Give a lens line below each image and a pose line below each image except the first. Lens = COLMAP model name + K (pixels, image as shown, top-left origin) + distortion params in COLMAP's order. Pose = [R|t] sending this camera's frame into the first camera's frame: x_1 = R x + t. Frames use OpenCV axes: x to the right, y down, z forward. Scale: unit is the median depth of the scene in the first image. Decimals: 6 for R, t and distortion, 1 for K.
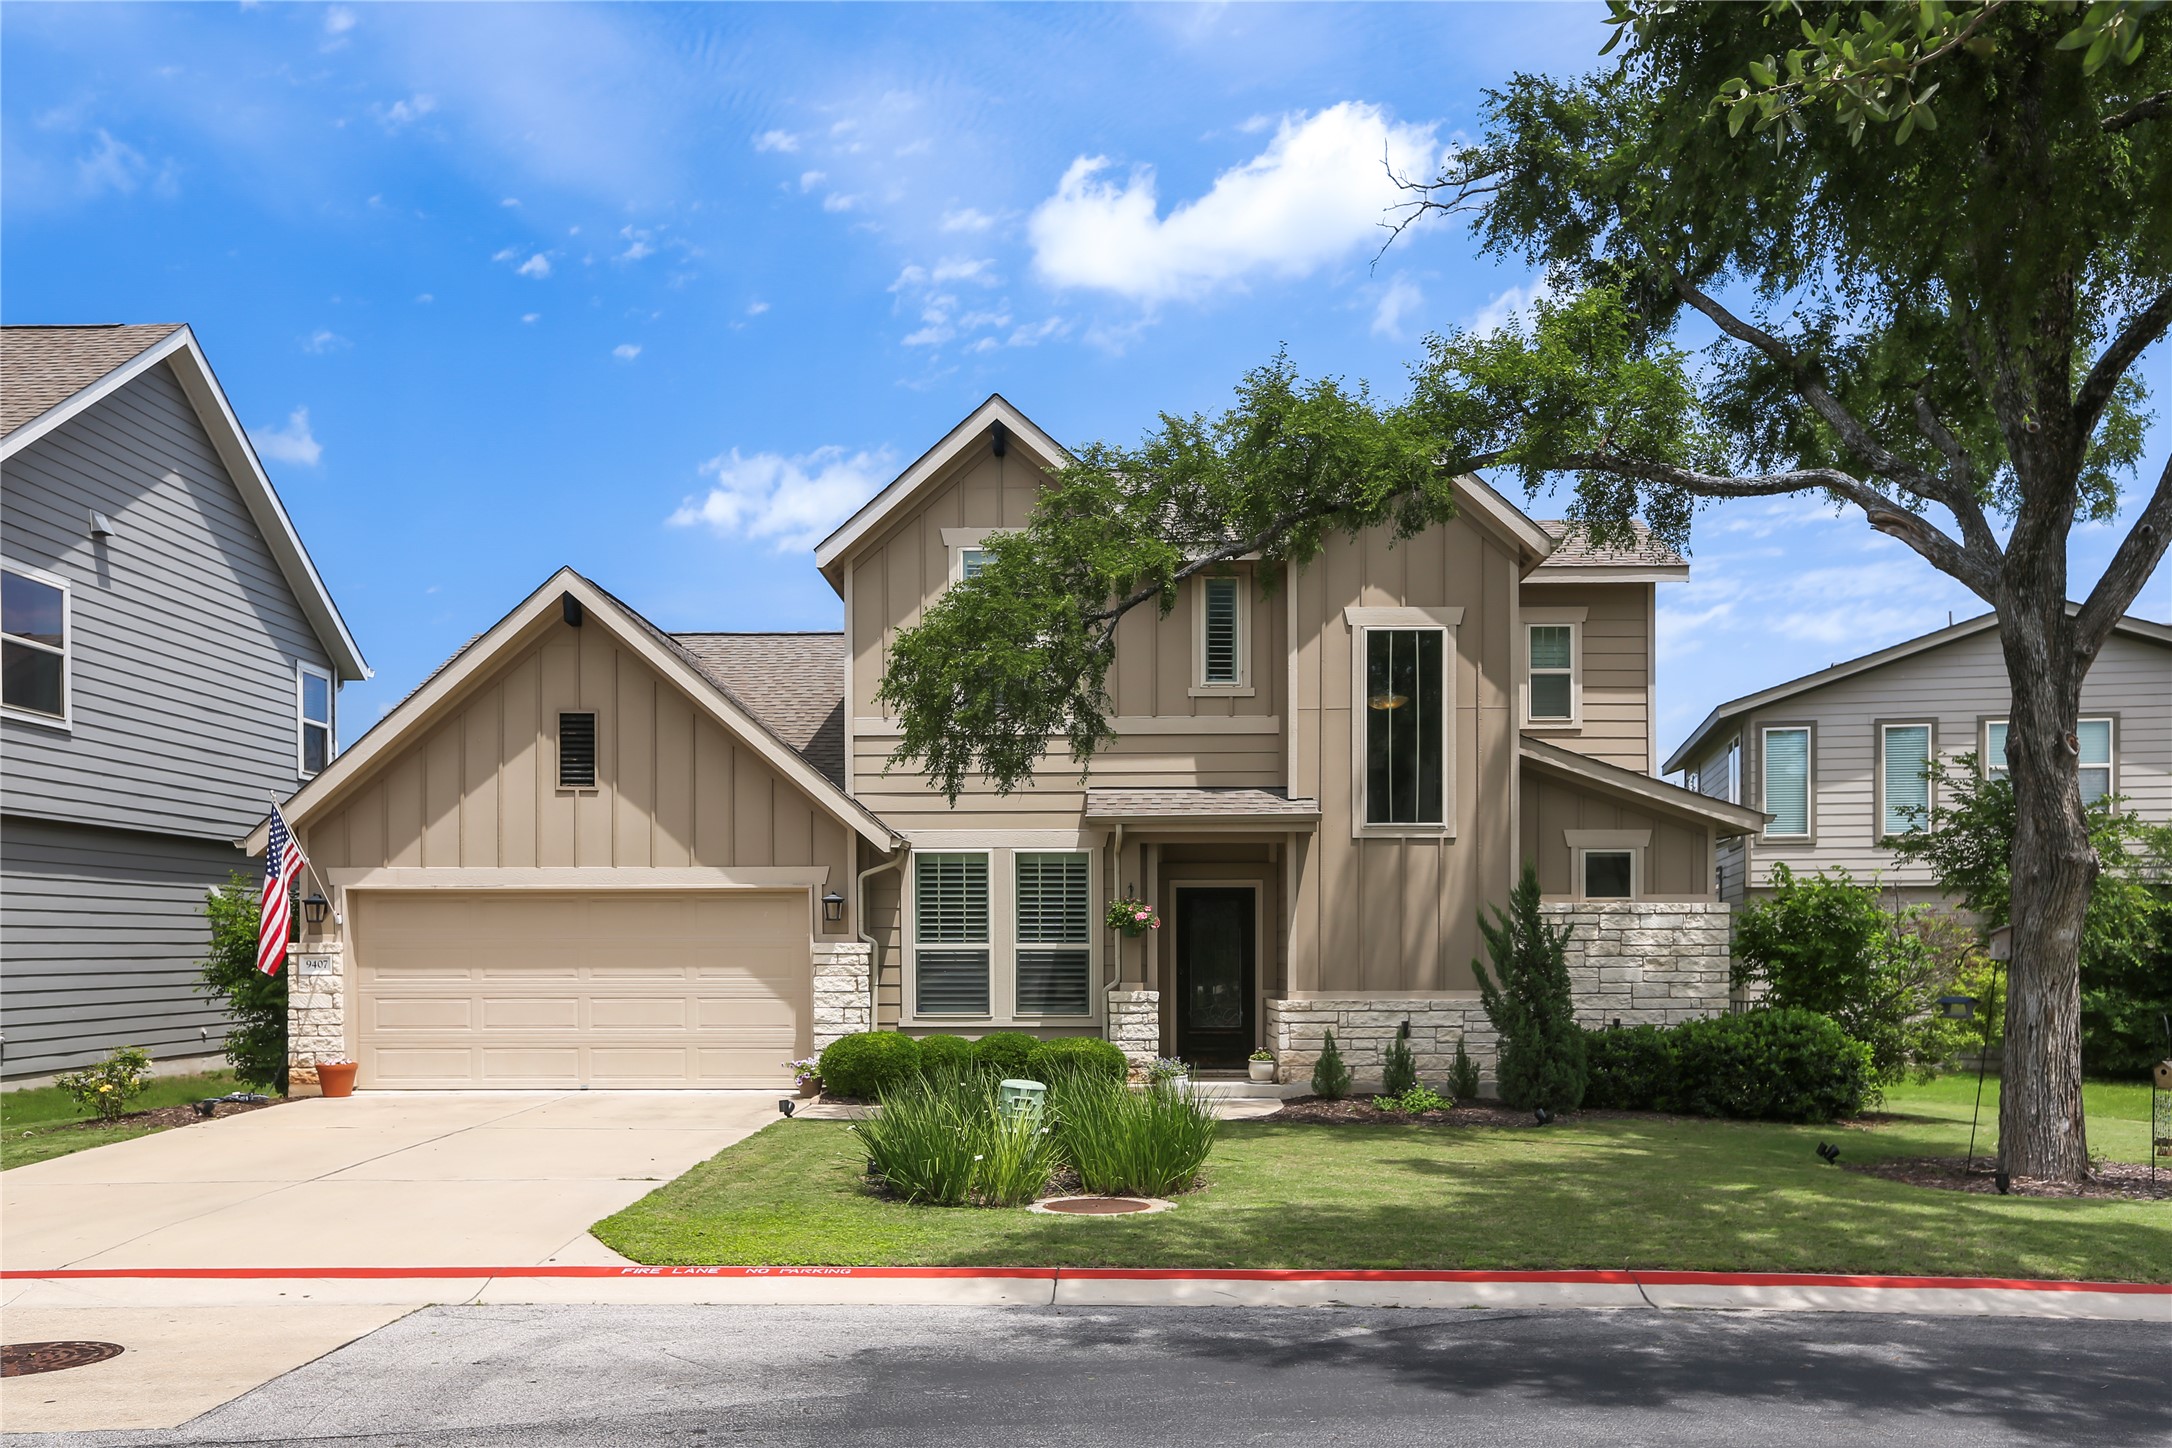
lens RADIAL K [[1761.8, 0, 1086.0], [0, 1761.8, 724.0], [0, 0, 1]] dist [-0.004431, 0.004834]
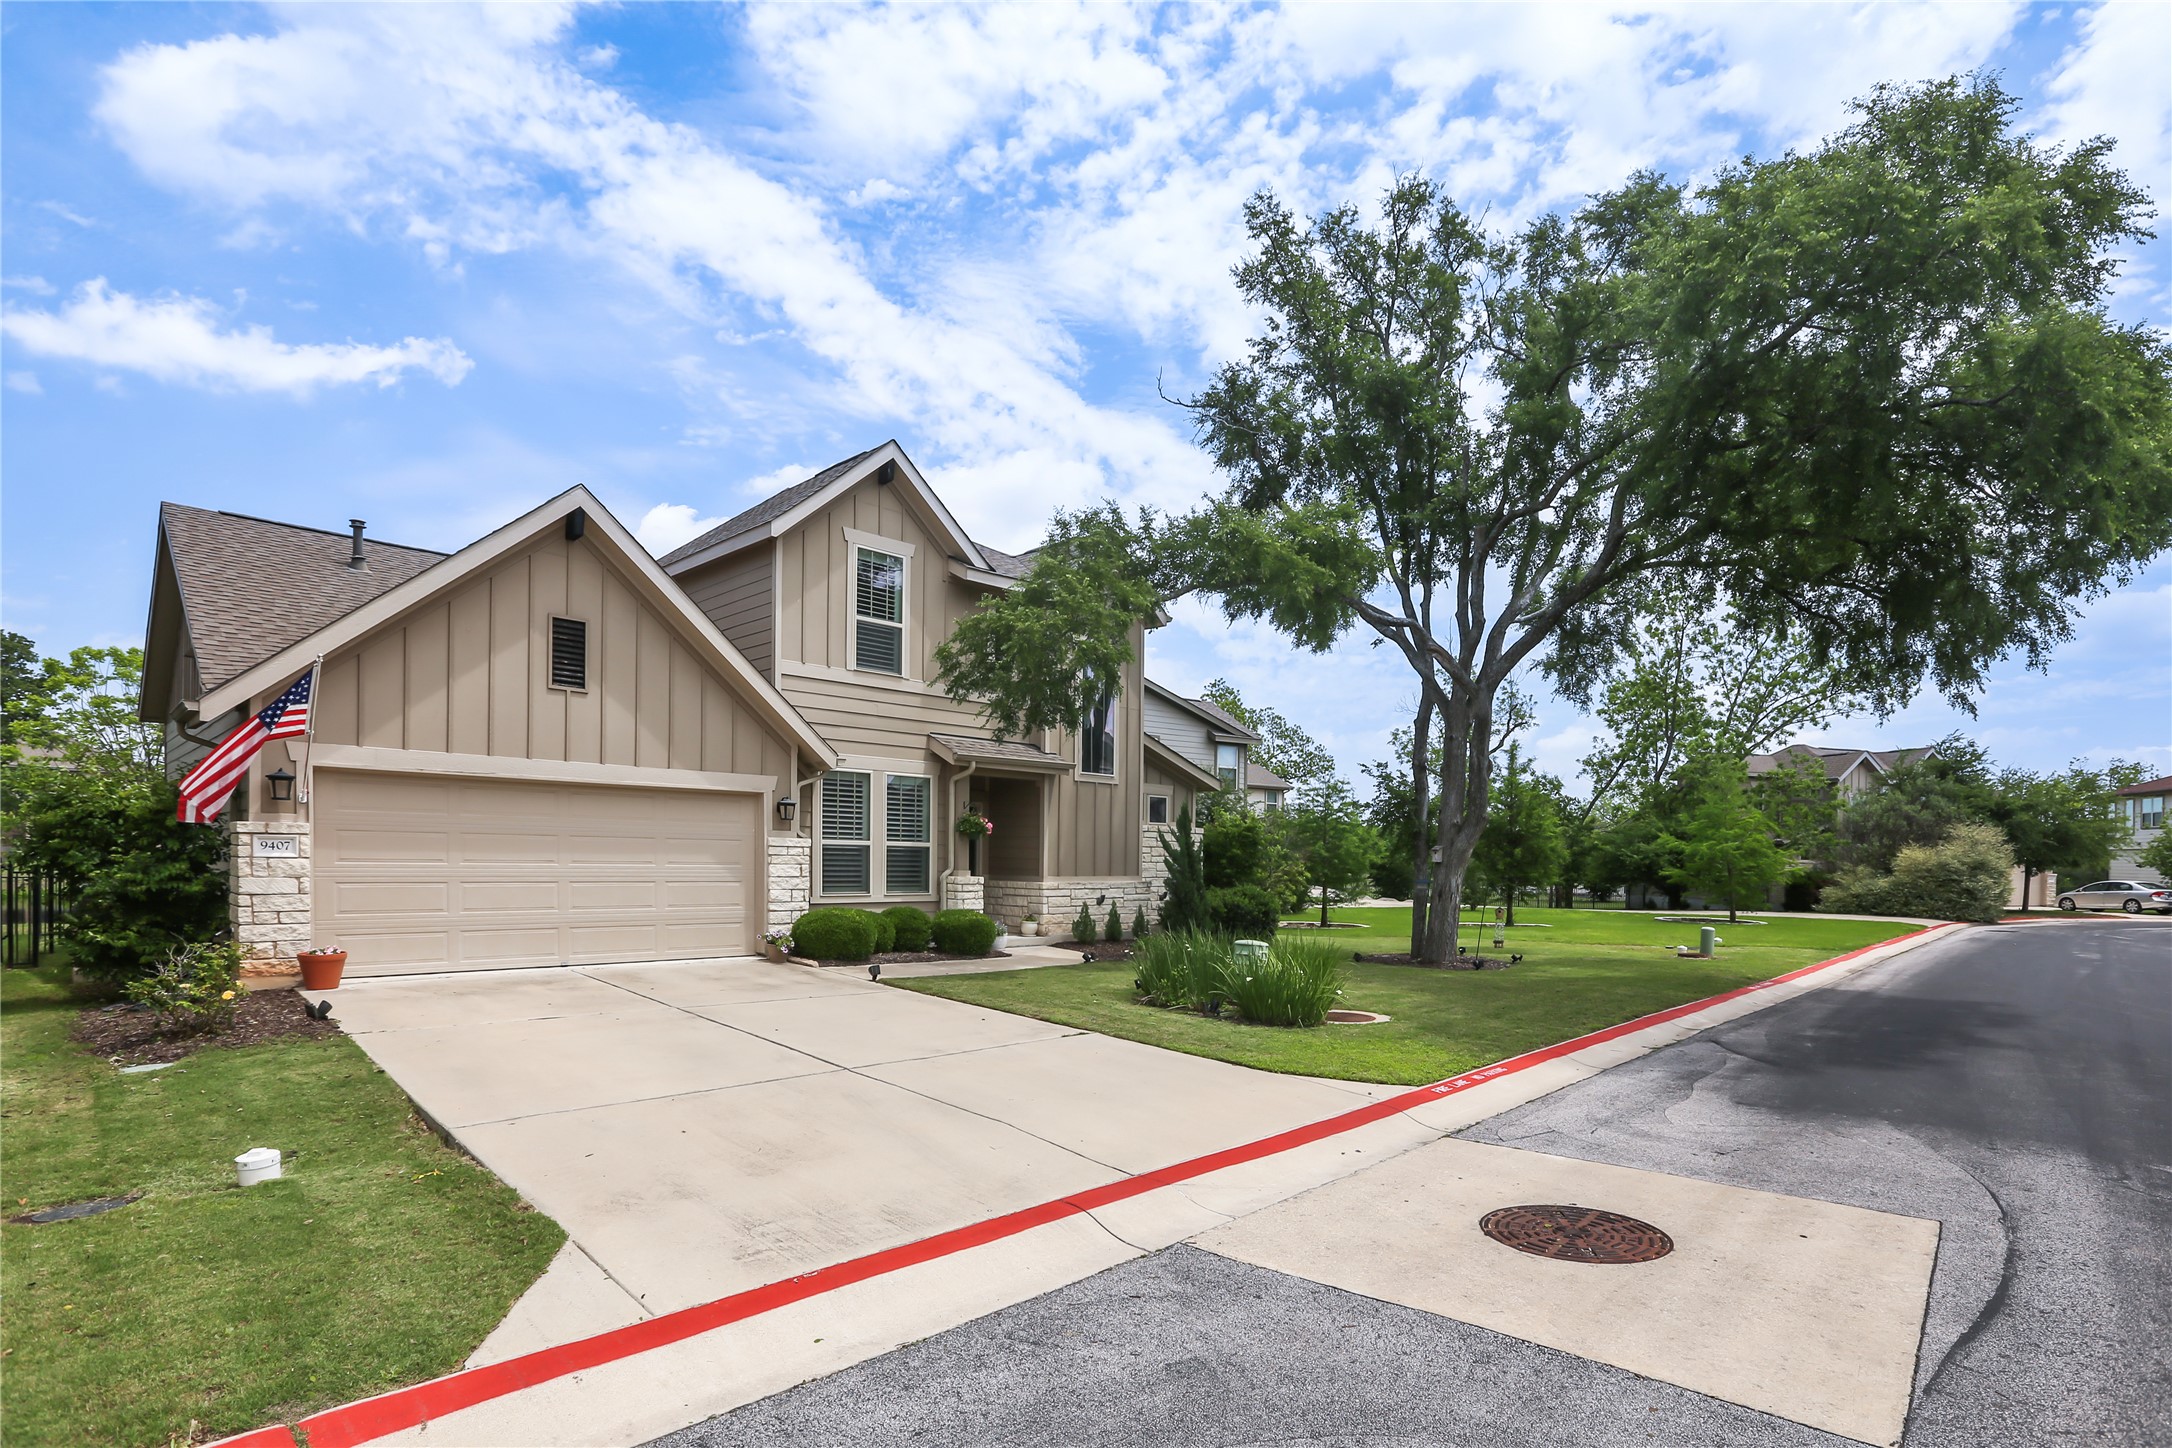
lens RADIAL K [[1072.7, 0, 1090.6], [0, 1072.7, 710.3], [0, 0, 1]] dist [-0.023581, 0.000126]
pose [[0.682692, 0.111083, 0.722213, -0.548350], [-0.117670, 0.992190, -0.041377, 0.039634], [-0.721169, -0.056735, 0.690432, 0.317822]]
